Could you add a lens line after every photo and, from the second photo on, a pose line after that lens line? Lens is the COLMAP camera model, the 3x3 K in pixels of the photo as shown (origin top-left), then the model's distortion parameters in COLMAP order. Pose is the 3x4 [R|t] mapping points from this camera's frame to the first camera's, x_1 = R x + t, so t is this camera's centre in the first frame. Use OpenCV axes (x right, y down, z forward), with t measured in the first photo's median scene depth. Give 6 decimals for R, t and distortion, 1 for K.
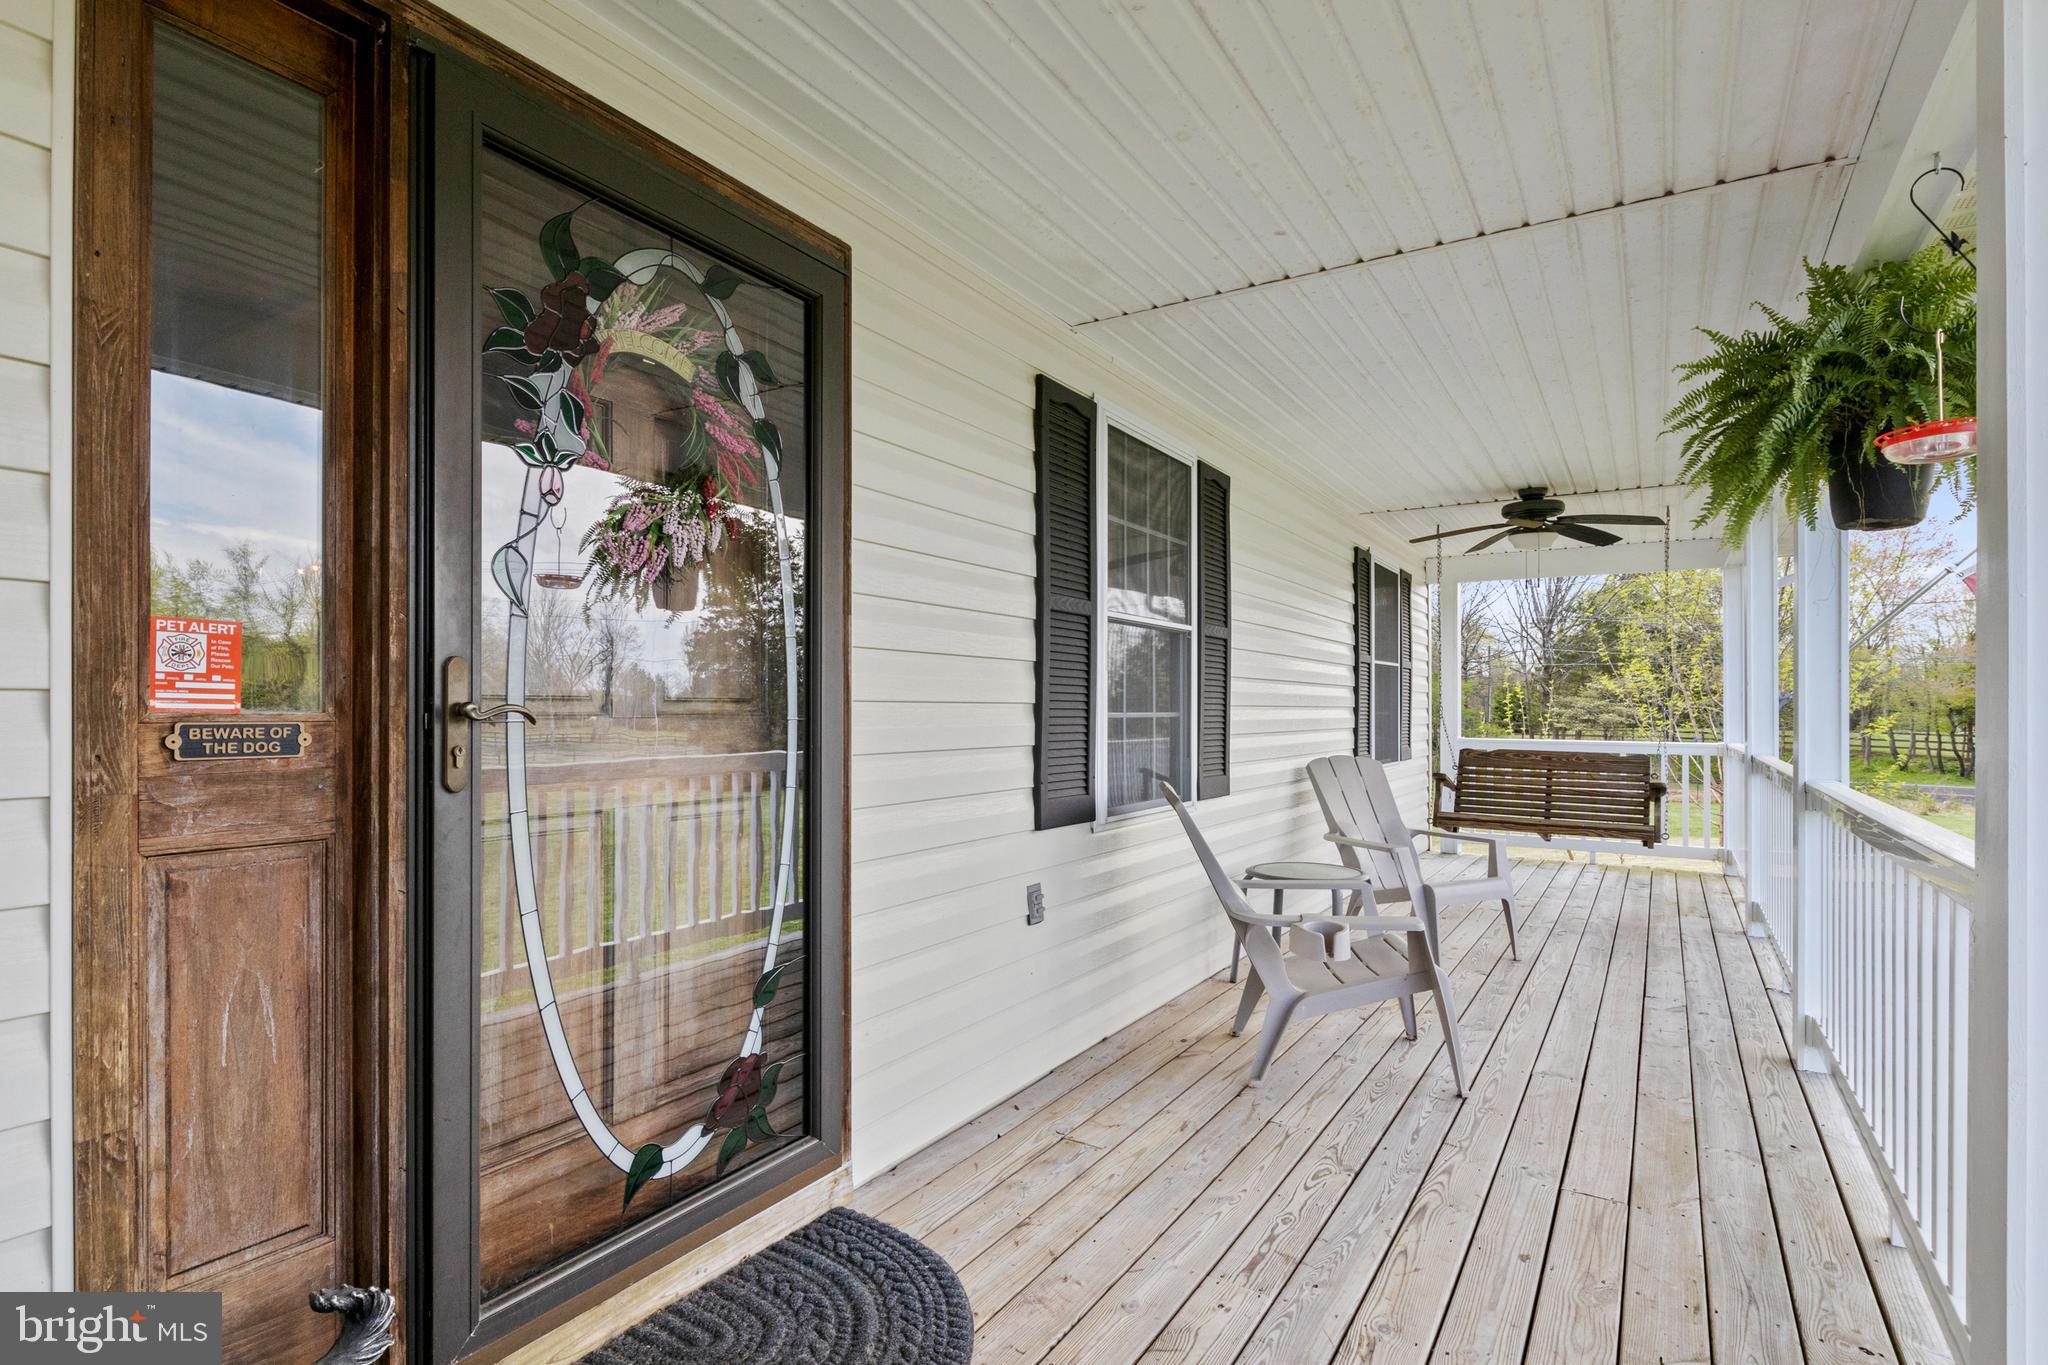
lens RADIAL K [[1032.4, 0, 1021.9], [0, 1032.4, 704.5], [0, 0, 1]] dist [0.001362, -0.000630]
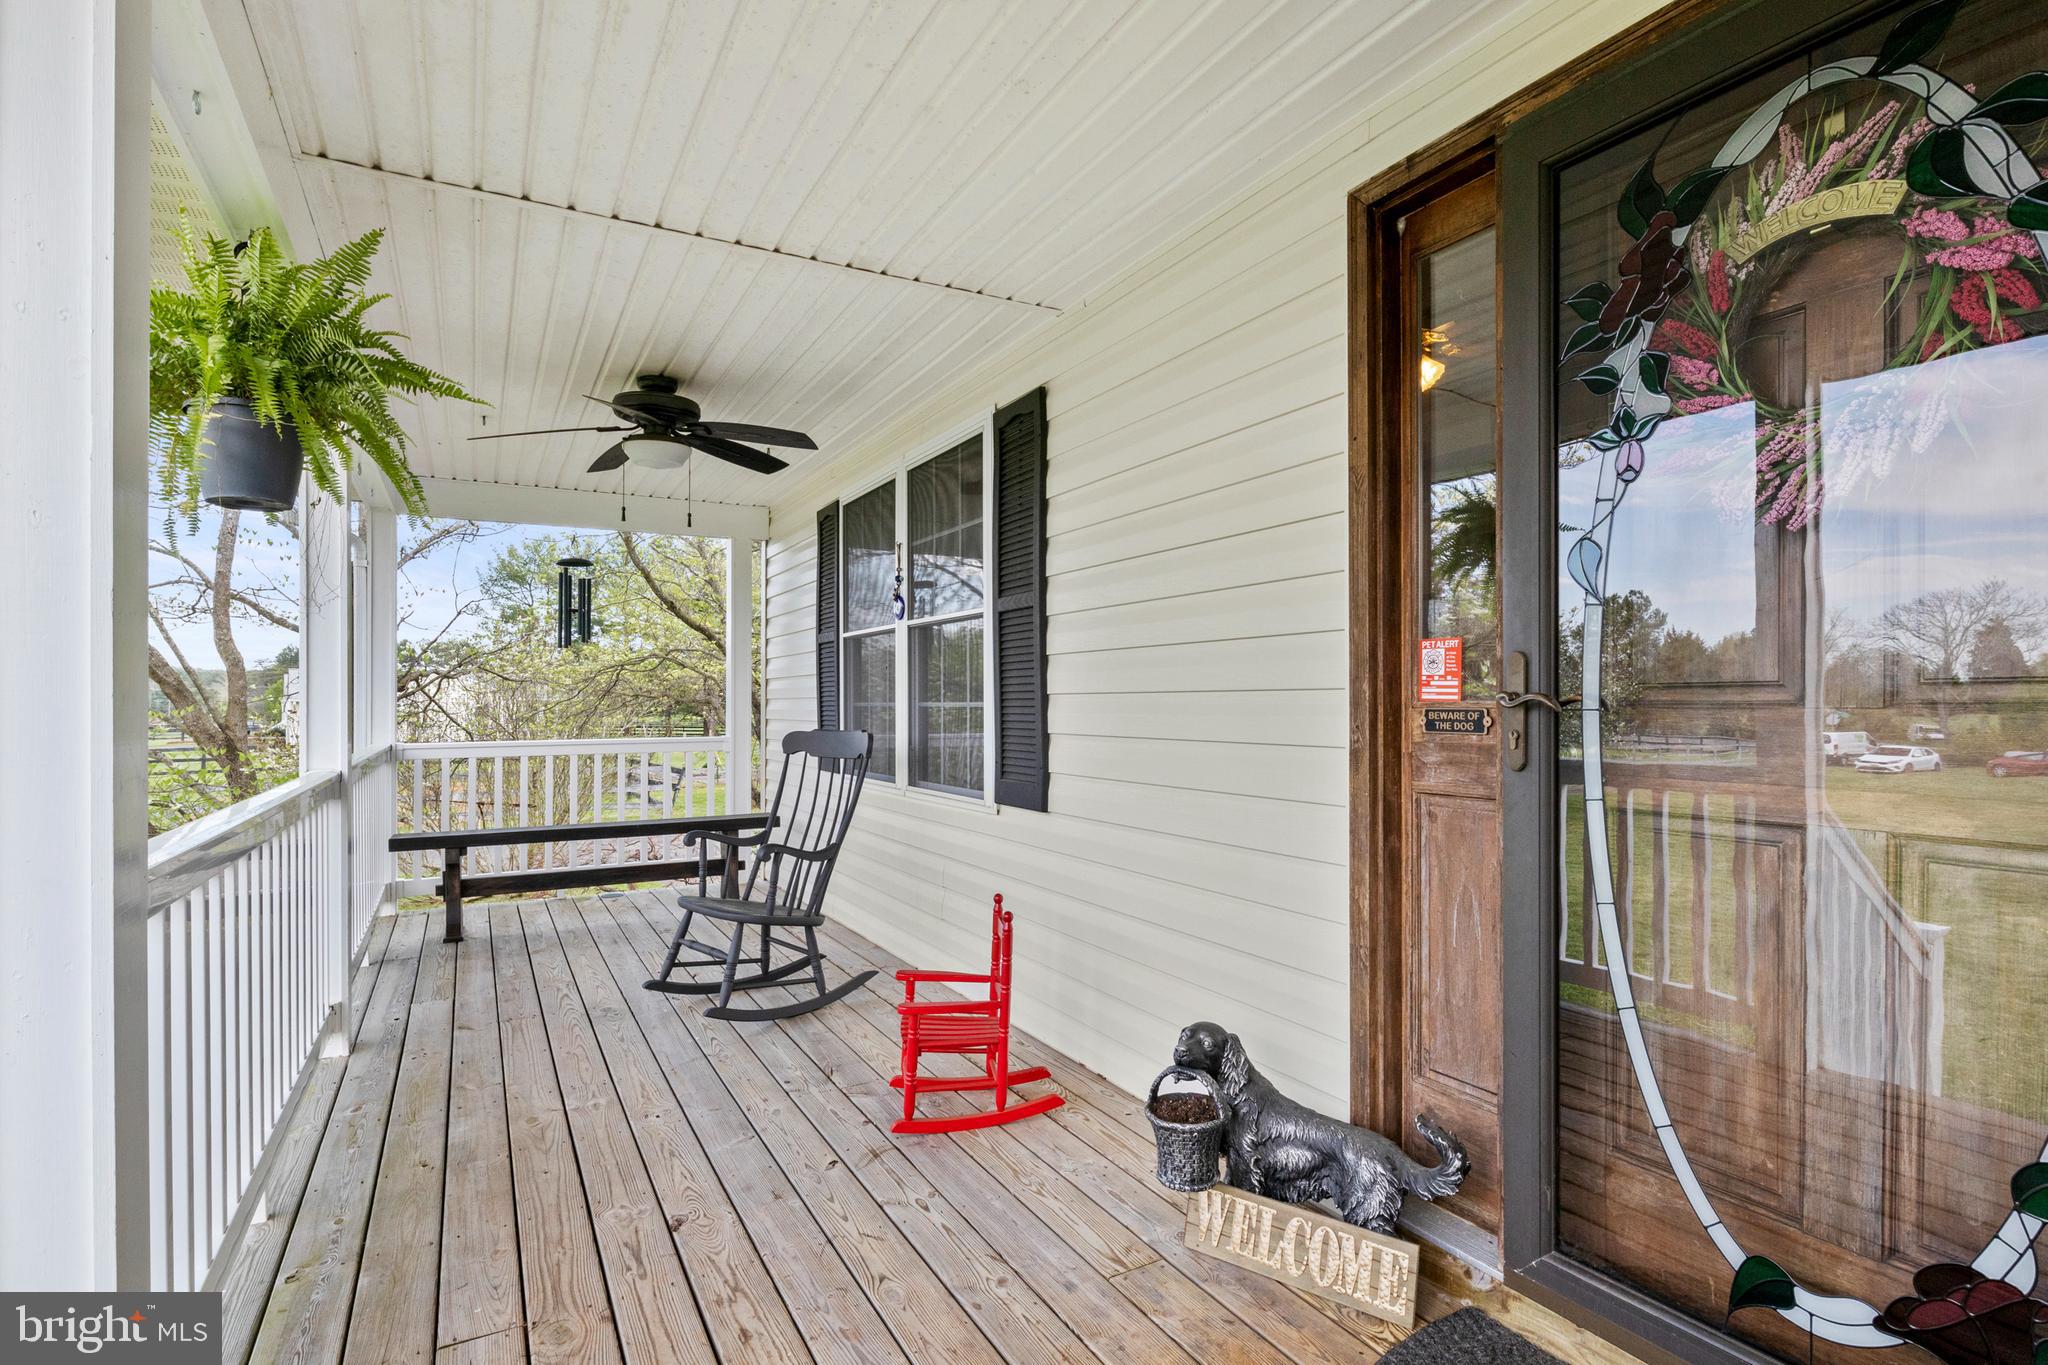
lens RADIAL K [[1032.4, 0, 1021.9], [0, 1032.4, 704.5], [0, 0, 1]] dist [0.001362, -0.000630]
pose [[-0.499542, -0.005057, -0.866275, 0.651351], [-0.000744, 0.999985, -0.005408, 0.017211], [0.866289, -0.002057, -0.499539, 1.000903]]
